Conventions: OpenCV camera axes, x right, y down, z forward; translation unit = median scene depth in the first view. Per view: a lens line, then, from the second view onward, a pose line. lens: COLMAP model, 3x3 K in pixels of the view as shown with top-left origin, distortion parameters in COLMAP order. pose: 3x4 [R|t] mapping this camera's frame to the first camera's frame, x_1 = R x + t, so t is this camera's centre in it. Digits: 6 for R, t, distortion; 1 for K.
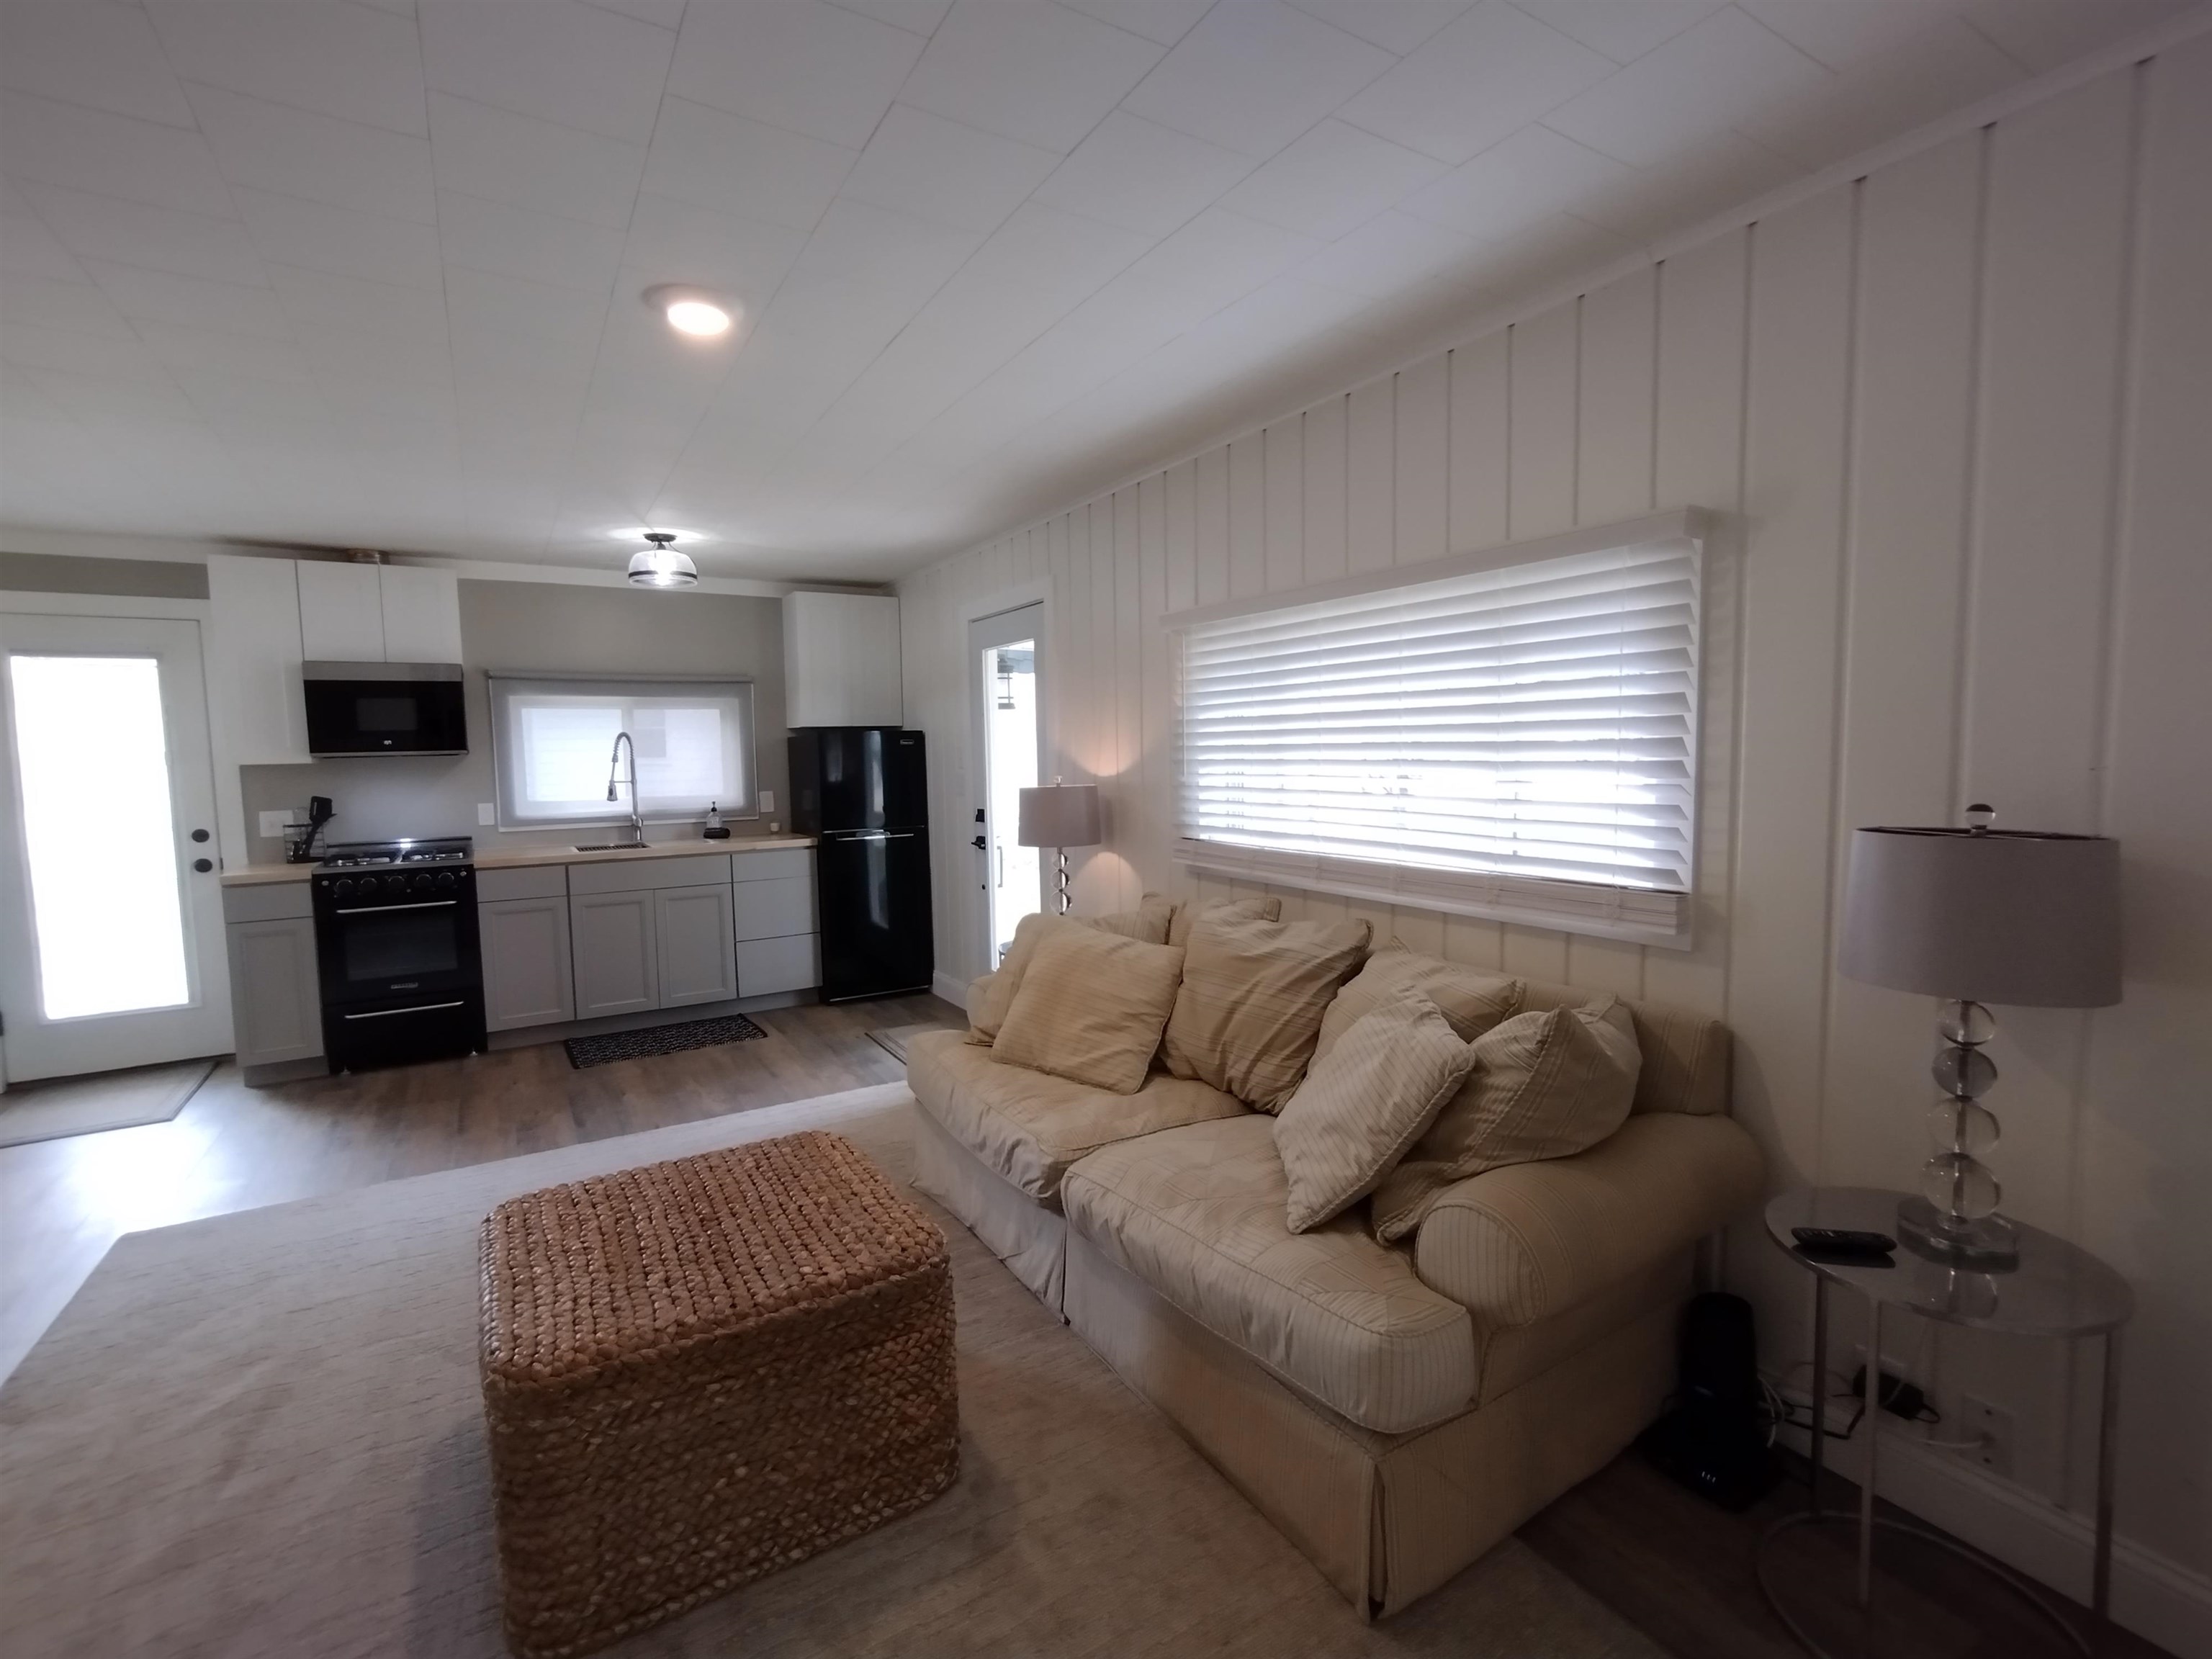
lens RADIAL K [[1013.0, 0, 1097.3], [0, 1013.0, 822.9], [0, 0, 1]] dist [-0.001982, 0.002290]
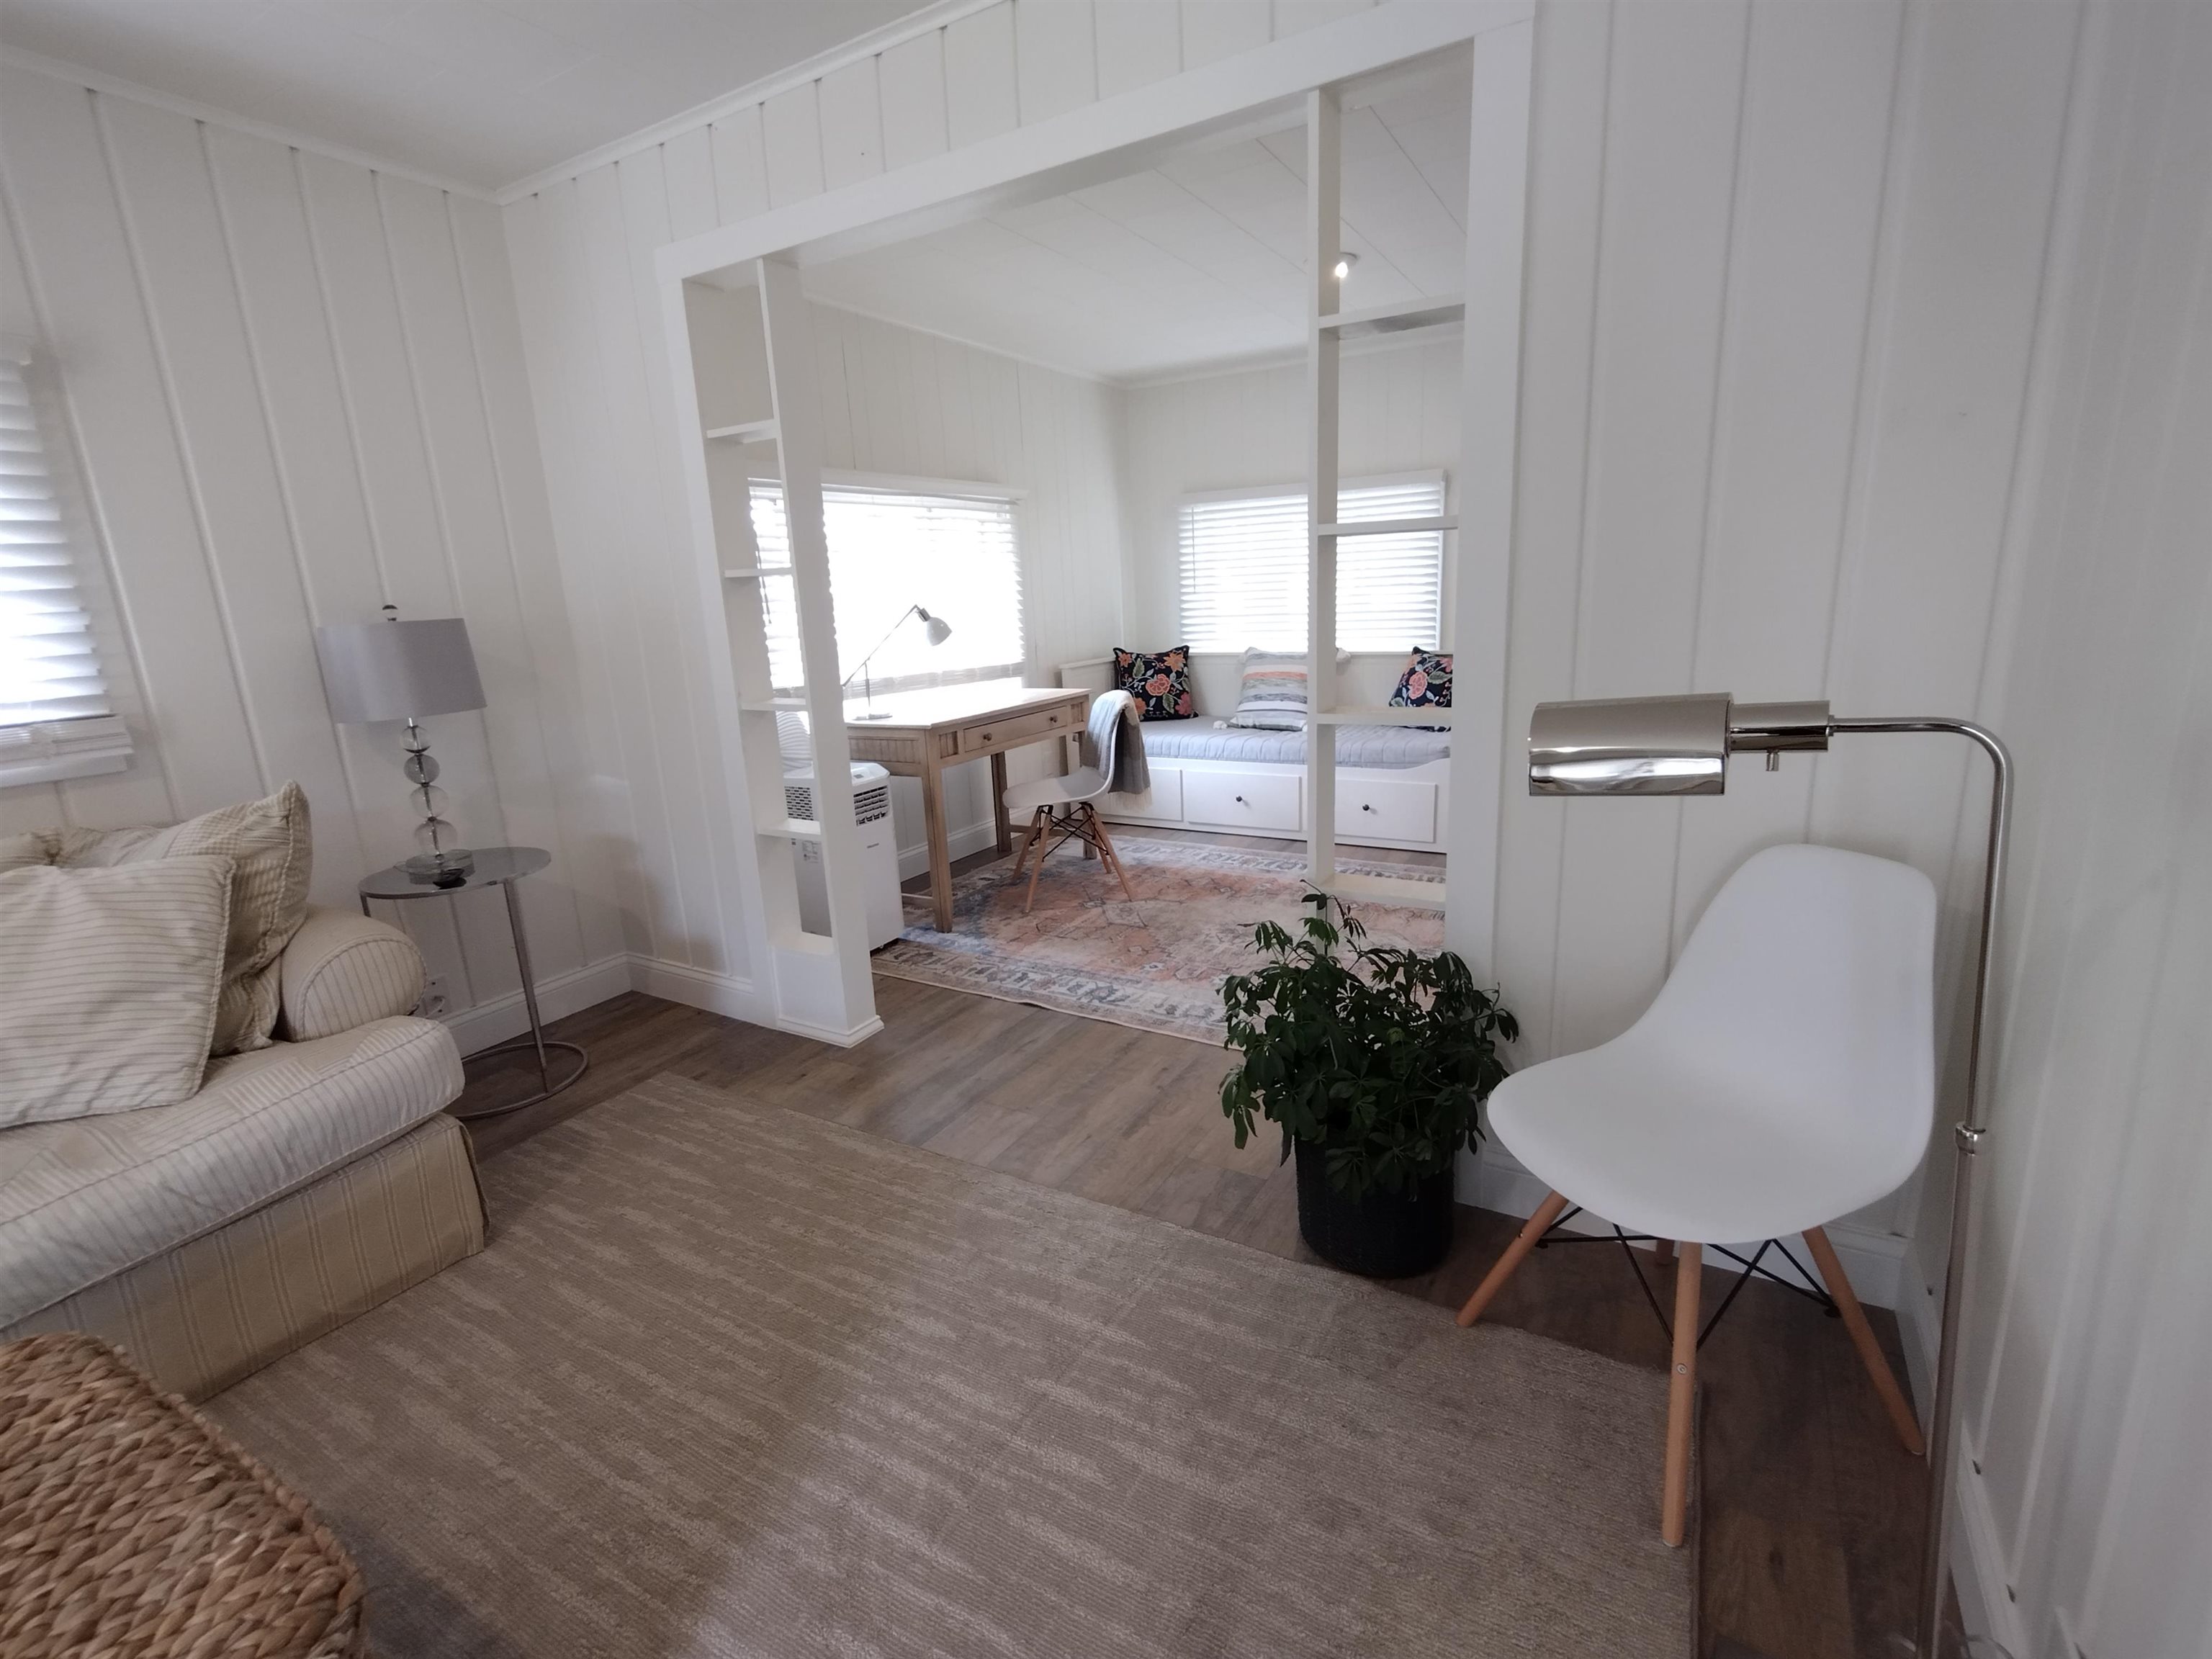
lens RADIAL K [[1013.0, 0, 1107.0], [0, 1013.0, 820.9], [0, 0, 1]] dist [-0.001982, 0.002290]
pose [[-0.474167, -0.162001, 0.865402, -0.414980], [0.121566, 0.961465, 0.246591, 0.019112], [-0.872002, 0.222129, -0.436201, 0.275798]]
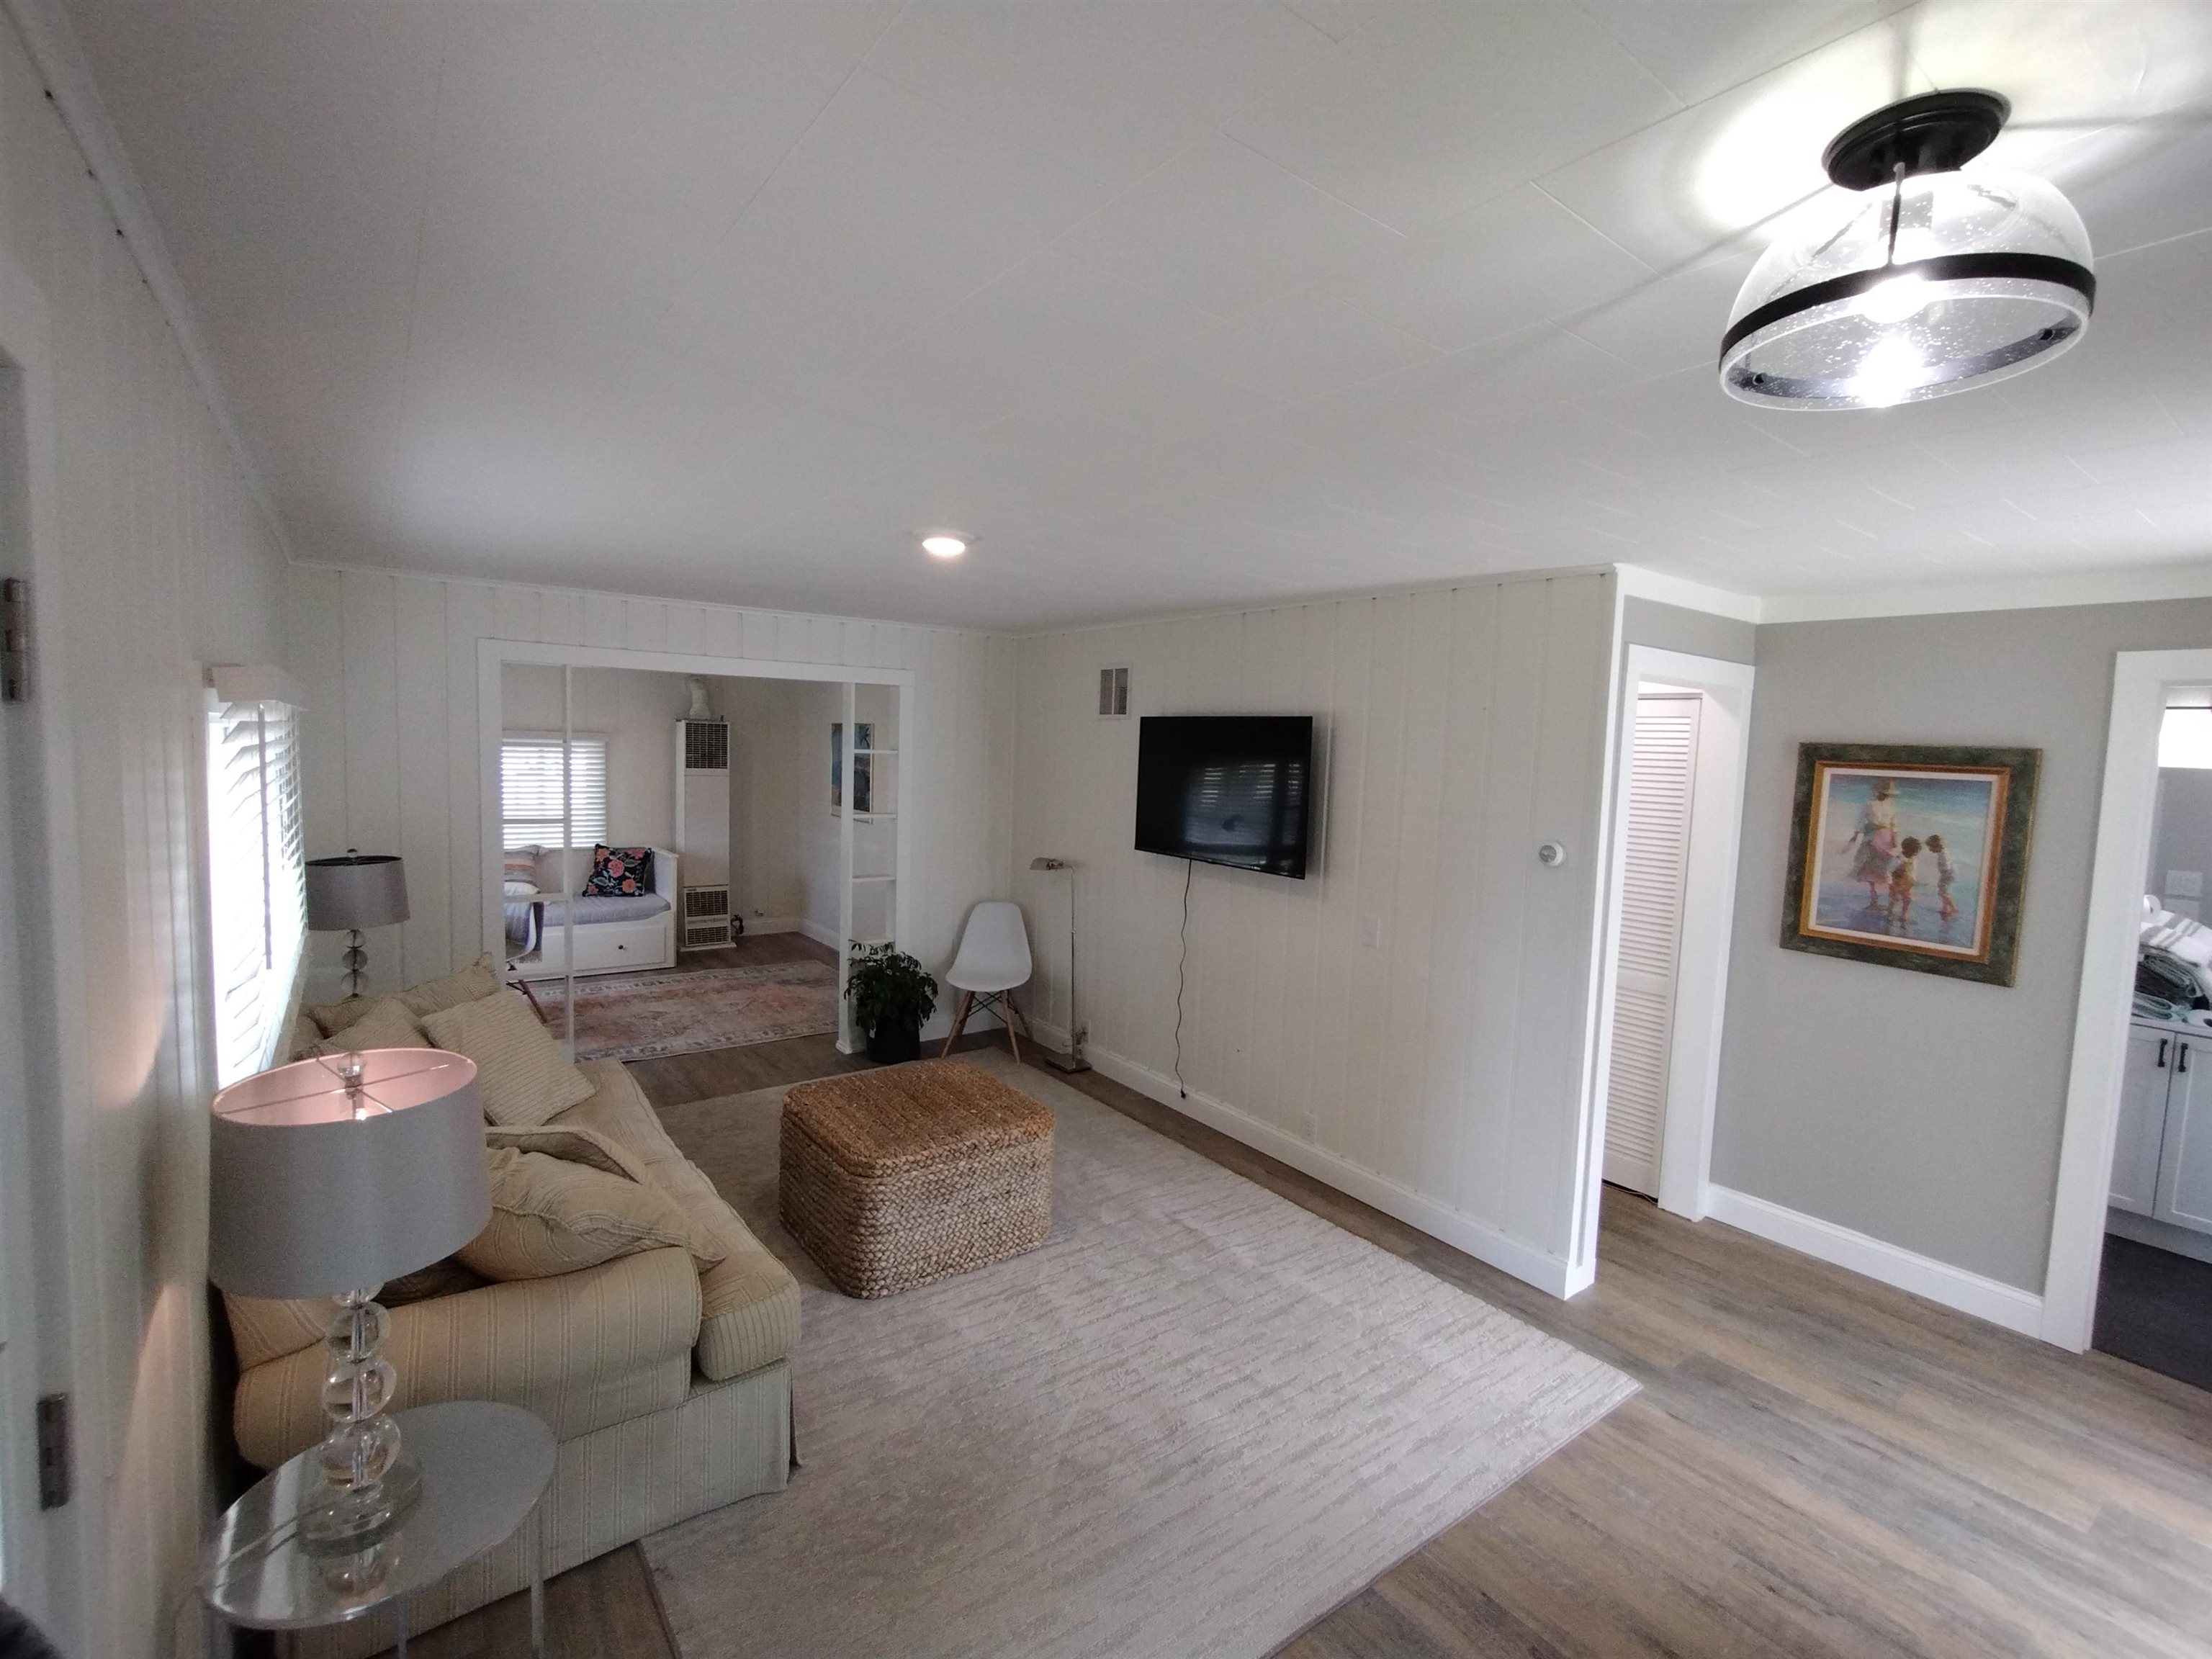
lens RADIAL K [[1013.0, 0, 1107.1], [0, 1013.0, 822.5], [0, 0, 1]] dist [-0.001982, 0.002290]
pose [[-0.995770, -0.009336, -0.091408, -0.261204], [-0.023331, 0.987912, 0.153252, -0.181717], [0.088872, 0.154736, -0.983950, 1.278018]]
